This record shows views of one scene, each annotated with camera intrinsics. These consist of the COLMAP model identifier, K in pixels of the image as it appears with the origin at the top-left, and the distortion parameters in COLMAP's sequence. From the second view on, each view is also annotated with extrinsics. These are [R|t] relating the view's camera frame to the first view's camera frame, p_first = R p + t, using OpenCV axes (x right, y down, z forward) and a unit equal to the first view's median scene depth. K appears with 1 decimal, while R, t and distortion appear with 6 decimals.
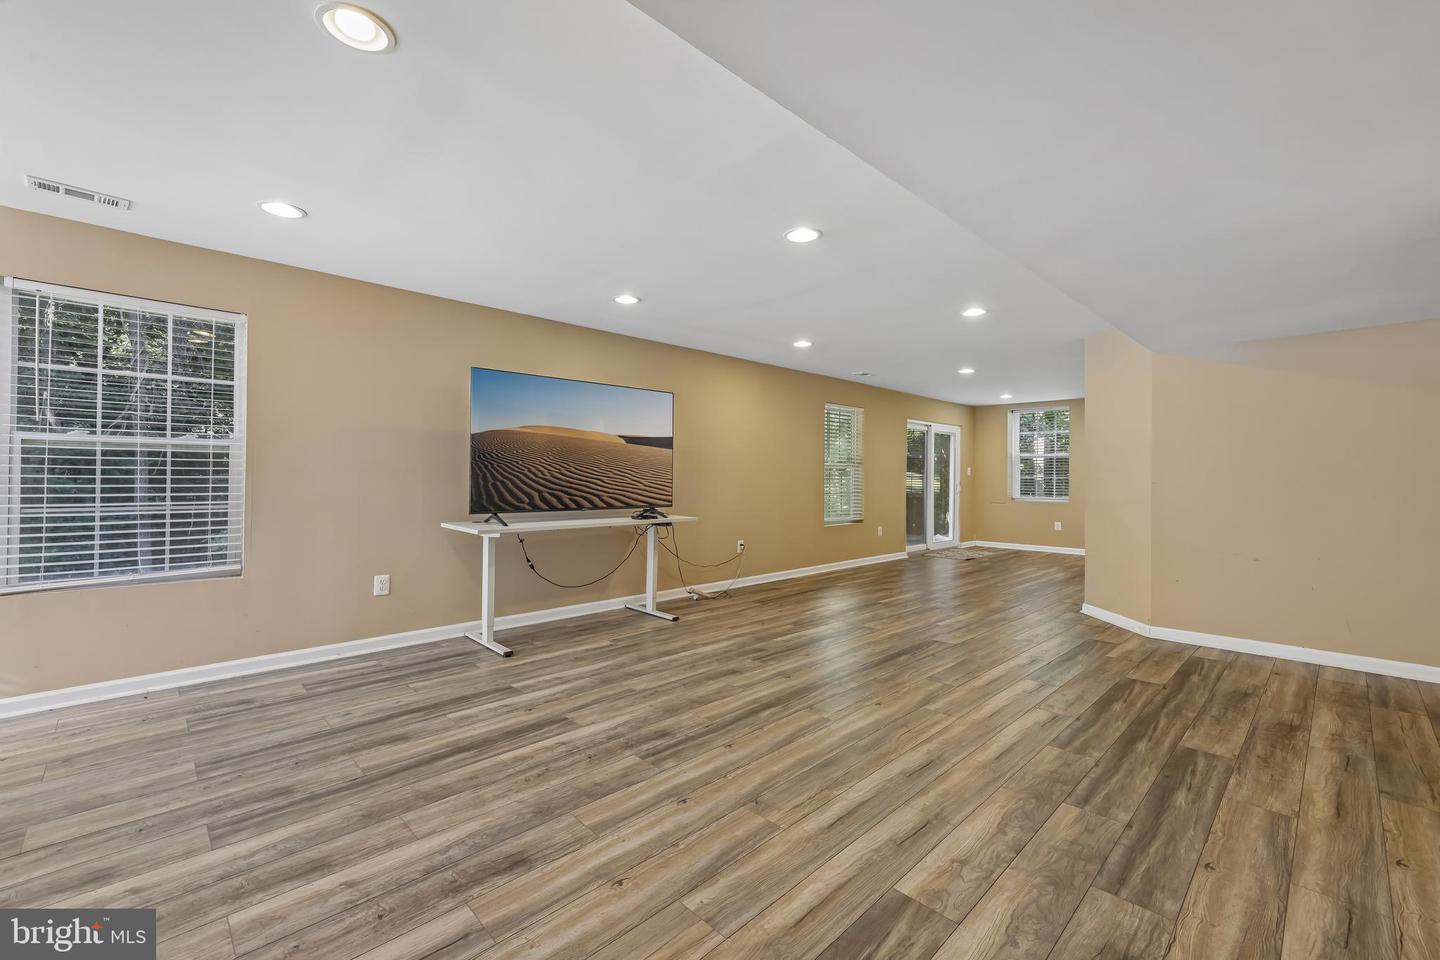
lens RADIAL K [[600.6, 0, 709.9], [0, 600.6, 468.7], [0, 0, 1]] dist [0.016257, -0.000219]
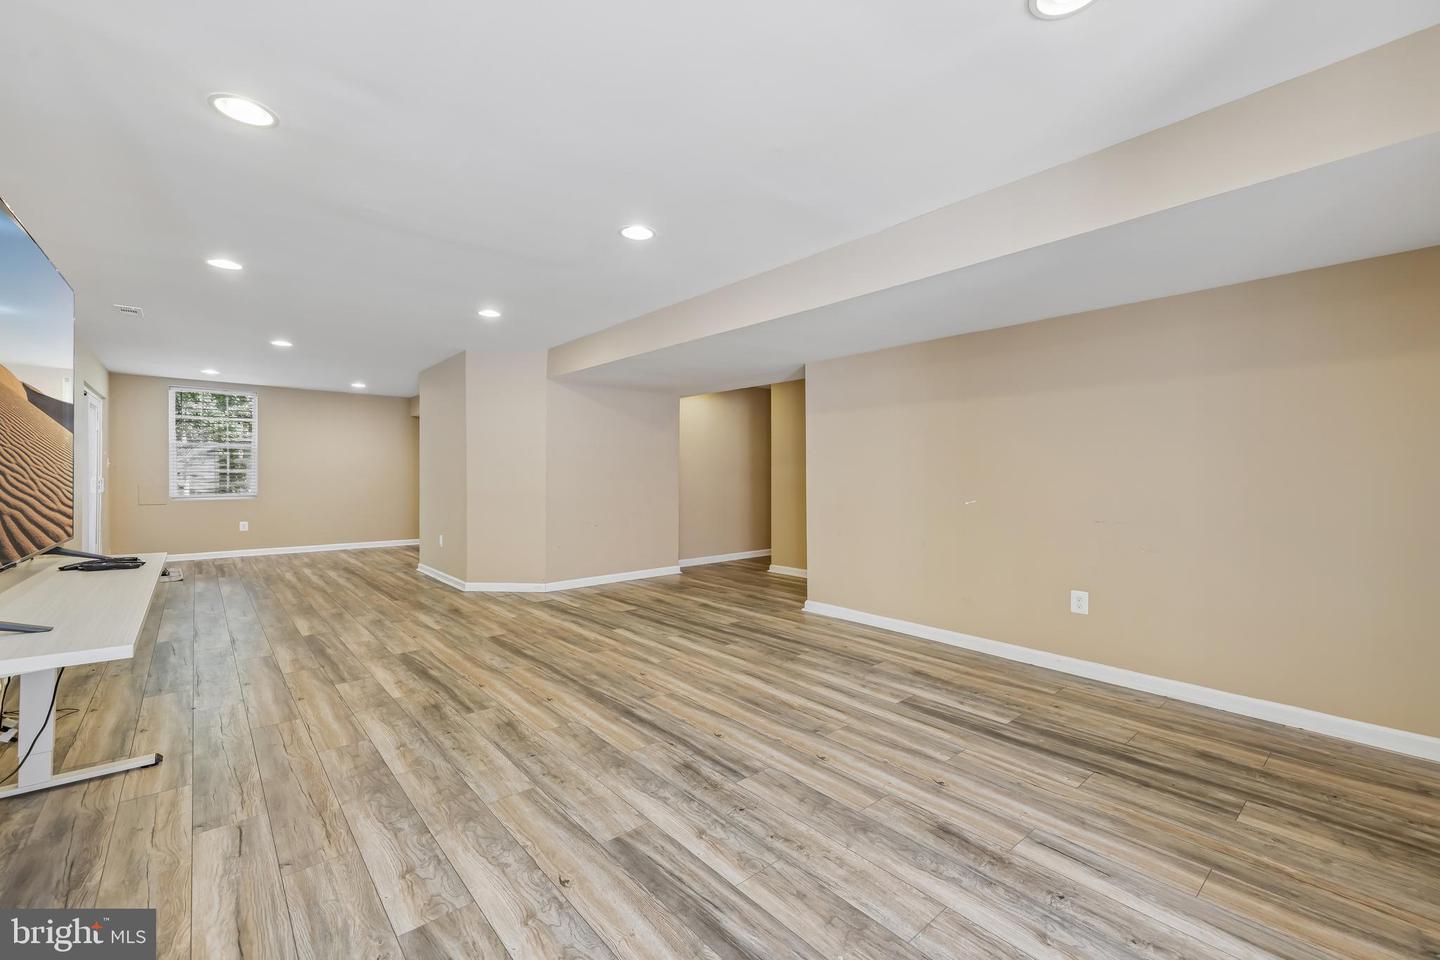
lens RADIAL K [[600.6, 0, 719.8], [0, 600.6, 477.9], [0, 0, 1]] dist [0.016257, -0.000219]
pose [[0.046736, -0.010419, 0.998853, -0.959592], [-0.017900, 0.999776, 0.011267, 0.006953], [-0.998747, -0.018406, 0.046540, 0.925907]]
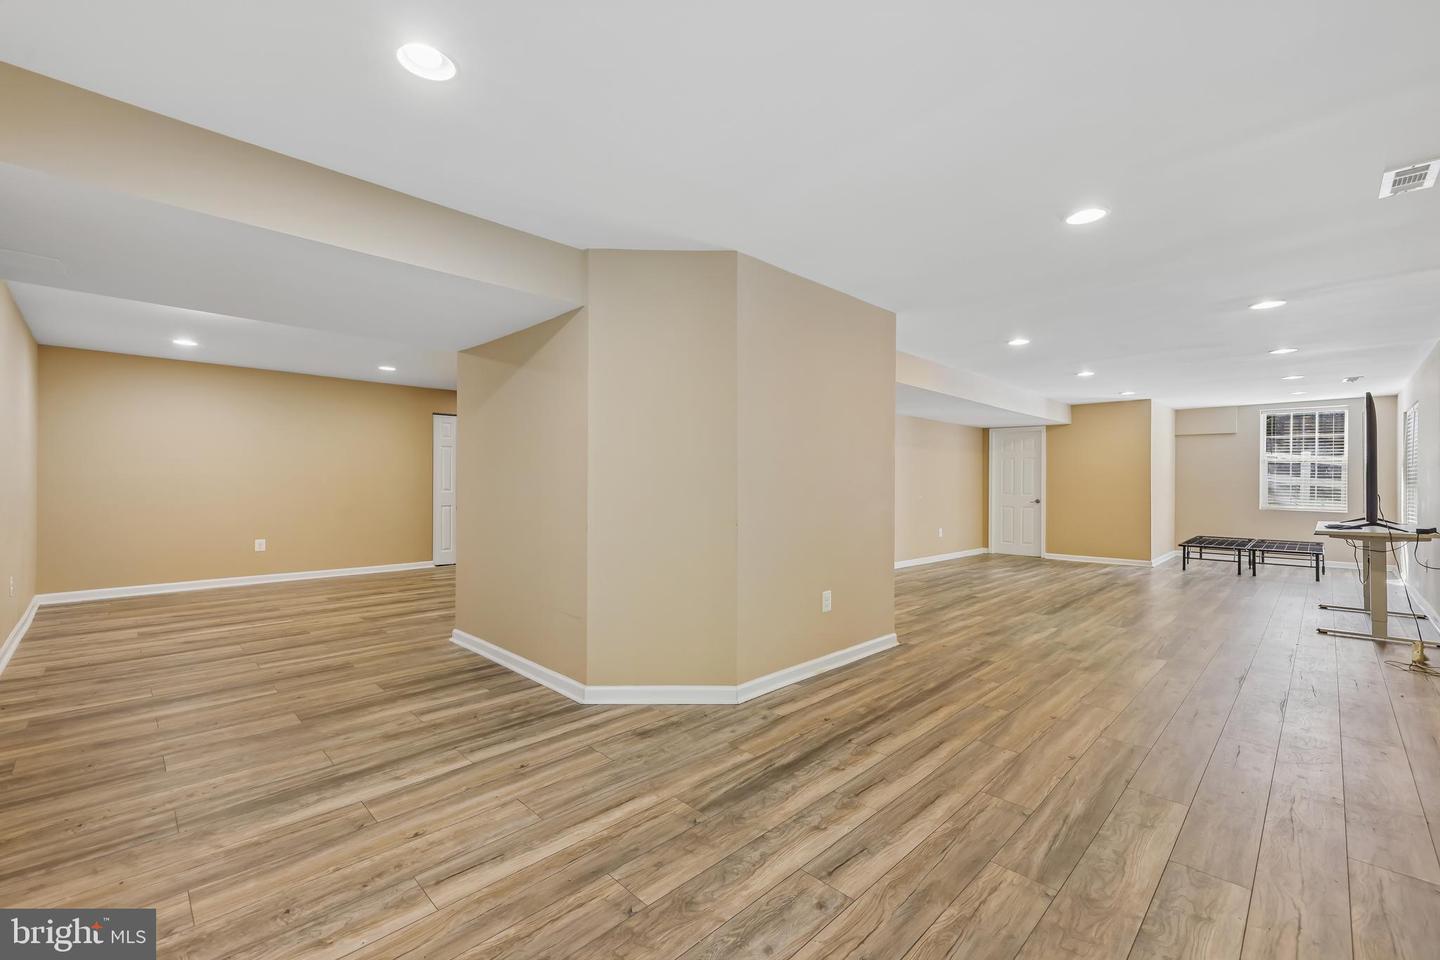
lens RADIAL K [[600.6, 0, 727.8], [0, 600.6, 483.2], [0, 0, 1]] dist [0.016257, -0.000219]
pose [[-0.999696, -0.012670, -0.021134, 0.541622], [-0.012541, 0.999902, -0.006201, 0.028331], [0.021210, -0.005934, -0.999757, 2.207379]]
